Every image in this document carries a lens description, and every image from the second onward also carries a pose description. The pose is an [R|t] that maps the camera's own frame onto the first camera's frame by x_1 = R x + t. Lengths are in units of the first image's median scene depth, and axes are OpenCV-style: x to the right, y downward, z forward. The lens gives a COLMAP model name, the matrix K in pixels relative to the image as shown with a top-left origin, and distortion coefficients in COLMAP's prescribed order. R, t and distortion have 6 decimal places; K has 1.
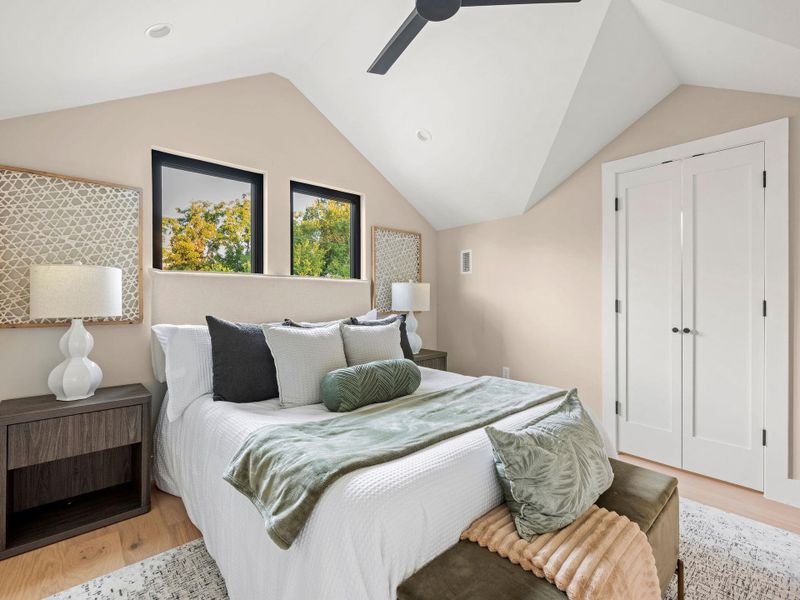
lens RADIAL K [[381.1, 0, 404.5], [0, 381.1, 296.3], [0, 0, 1]] dist [-0.001220, 0.000266]
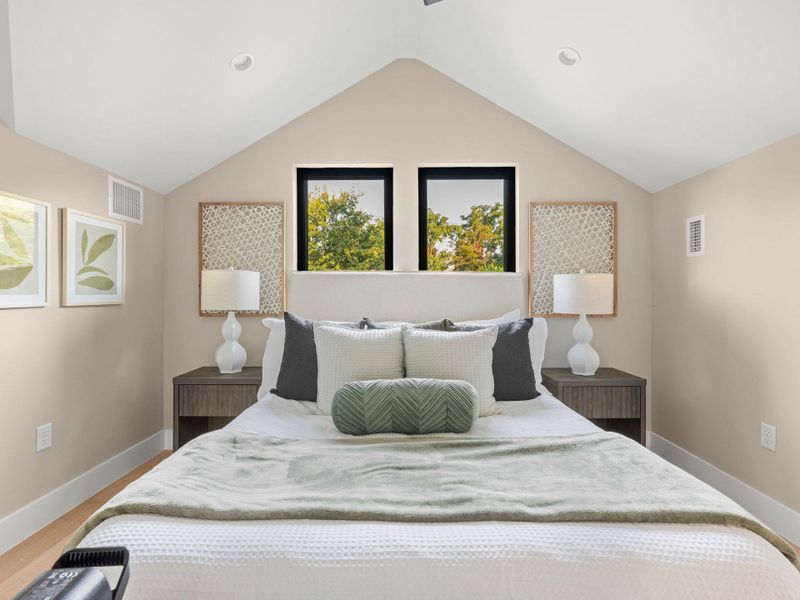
lens RADIAL K [[381.1, 0, 404.5], [0, 381.1, 296.3], [0, 0, 1]] dist [-0.001220, 0.000266]
pose [[0.727529, 0.002553, -0.686072, 0.377935], [0.002322, 0.999978, 0.006184, 0.001261], [0.686073, -0.006093, 0.727507, 0.375689]]
